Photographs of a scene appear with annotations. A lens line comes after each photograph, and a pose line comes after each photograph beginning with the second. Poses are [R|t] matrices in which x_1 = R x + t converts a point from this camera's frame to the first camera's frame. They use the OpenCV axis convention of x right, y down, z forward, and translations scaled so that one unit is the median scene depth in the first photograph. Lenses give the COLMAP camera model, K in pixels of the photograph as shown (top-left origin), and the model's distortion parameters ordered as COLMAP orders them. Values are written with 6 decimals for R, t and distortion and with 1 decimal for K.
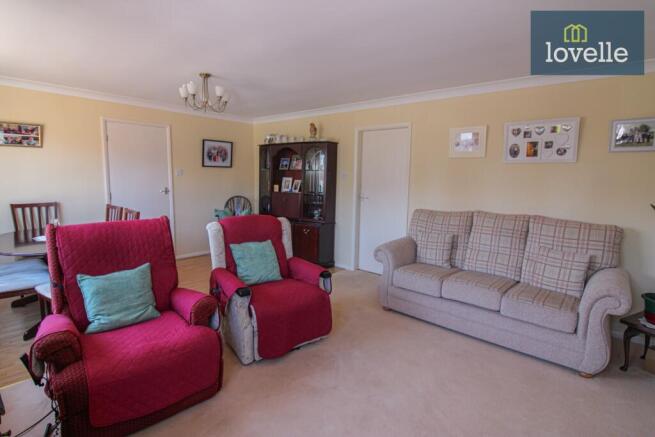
lens RADIAL K [[334.1, 0, 325.9], [0, 334.1, 218.4], [0, 0, 1]] dist [0.001157, -0.000265]
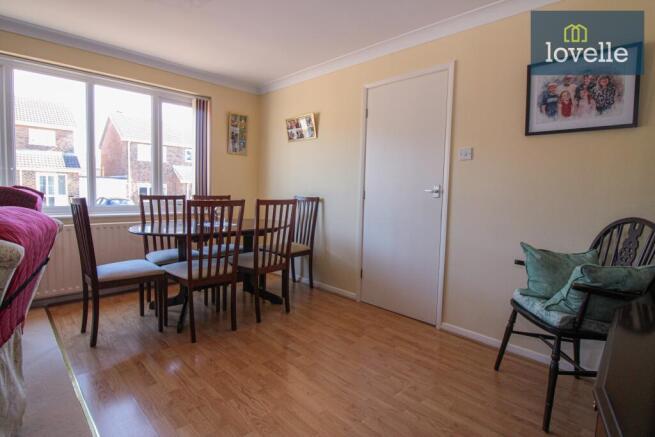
lens RADIAL K [[334.1, 0, 326.3], [0, 334.1, 215.4], [0, 0, 1]] dist [0.001157, -0.000265]
pose [[-0.059839, 0.064091, -0.996148, 0.051067], [-0.154895, 0.985253, 0.072694, -0.050550], [0.986117, 0.158648, -0.049029, 0.774337]]
